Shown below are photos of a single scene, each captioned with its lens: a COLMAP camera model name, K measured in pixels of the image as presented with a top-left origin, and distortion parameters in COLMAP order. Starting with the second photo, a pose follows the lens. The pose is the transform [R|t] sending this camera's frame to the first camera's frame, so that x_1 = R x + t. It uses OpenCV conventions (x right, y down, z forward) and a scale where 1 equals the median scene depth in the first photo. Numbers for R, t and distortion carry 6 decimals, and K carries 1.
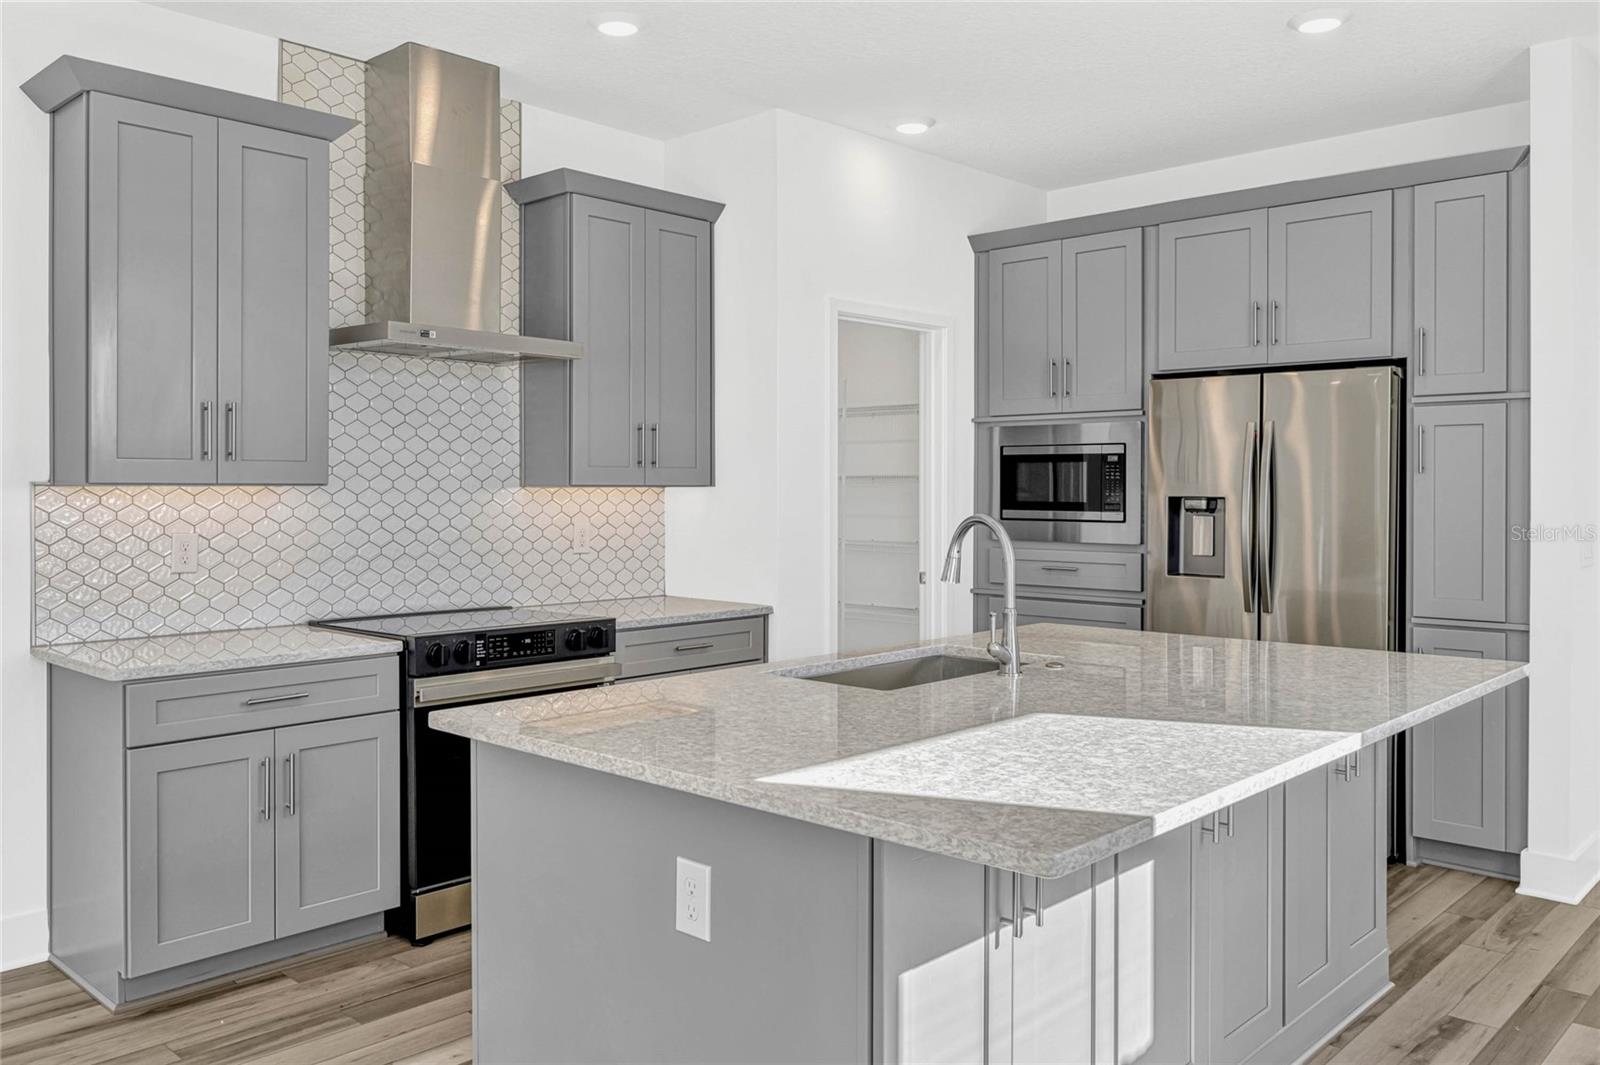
lens RADIAL K [[1262.5, 0, 777.1], [0, 1262.5, 497.4], [0, 0, 1]] dist [0.010682, -0.001842]
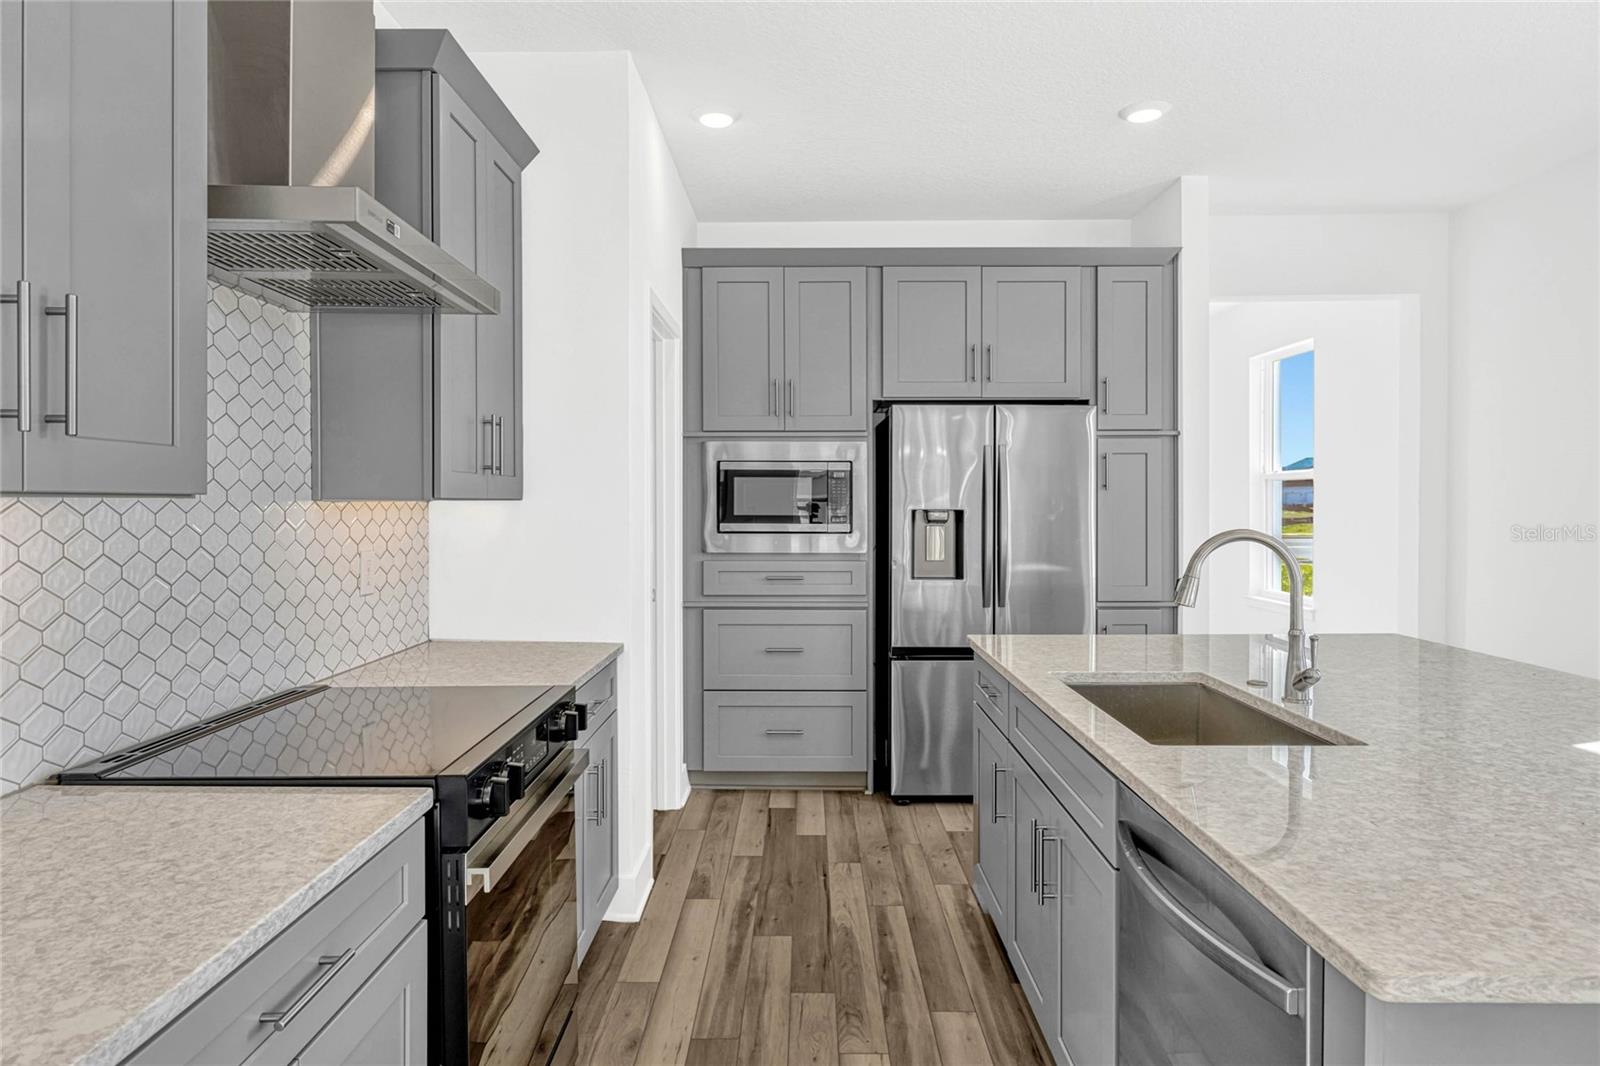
lens RADIAL K [[958.1, 0, 794.2], [0, 958.1, 502.8], [0, 0, 1]] dist [-0.002881, -0.000953]
pose [[0.735309, -0.000927, 0.677732, -0.356373], [0.005457, 0.999975, -0.004554, -0.003351], [-0.677710, 0.007047, 0.735295, 0.465403]]
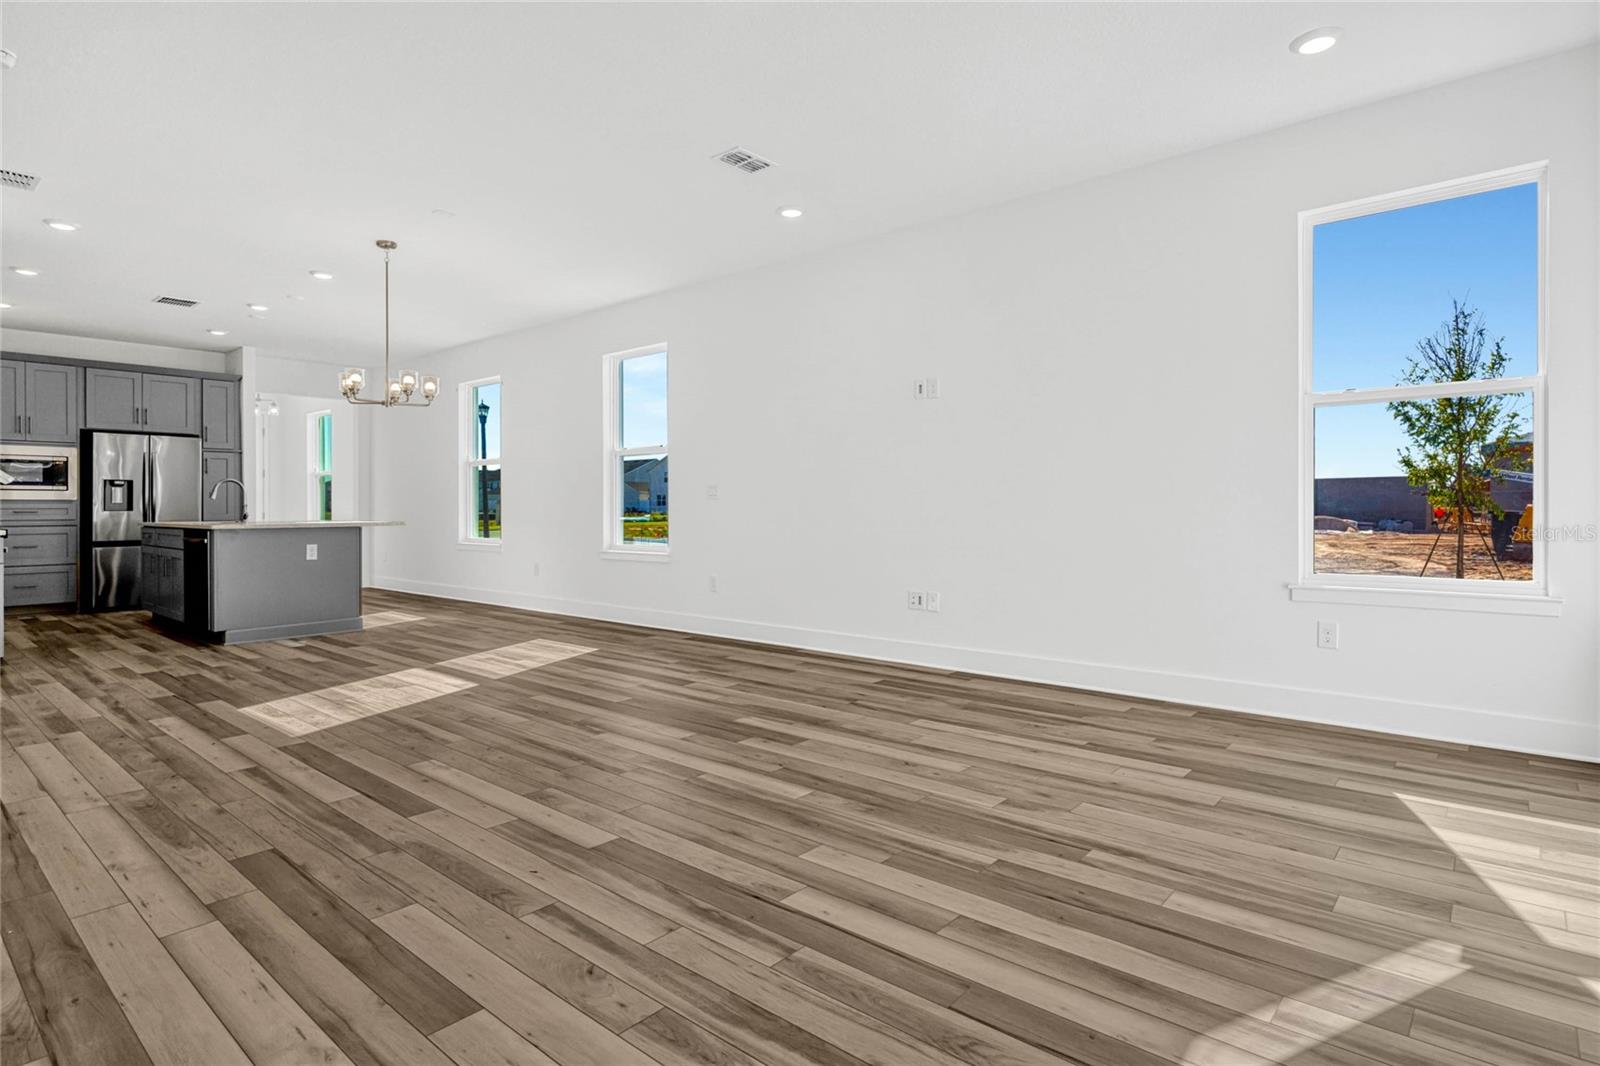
lens RADIAL K [[878.5, 0, 801.5], [0, 878.5, 510.8], [0, 0, 1]] dist [0.002662, -0.000609]
pose [[-0.029403, 0.002614, 0.999564, -1.532992], [0.008380, 0.999962, -0.002368, 0.080589], [-0.999533, 0.008307, -0.029424, -0.341174]]
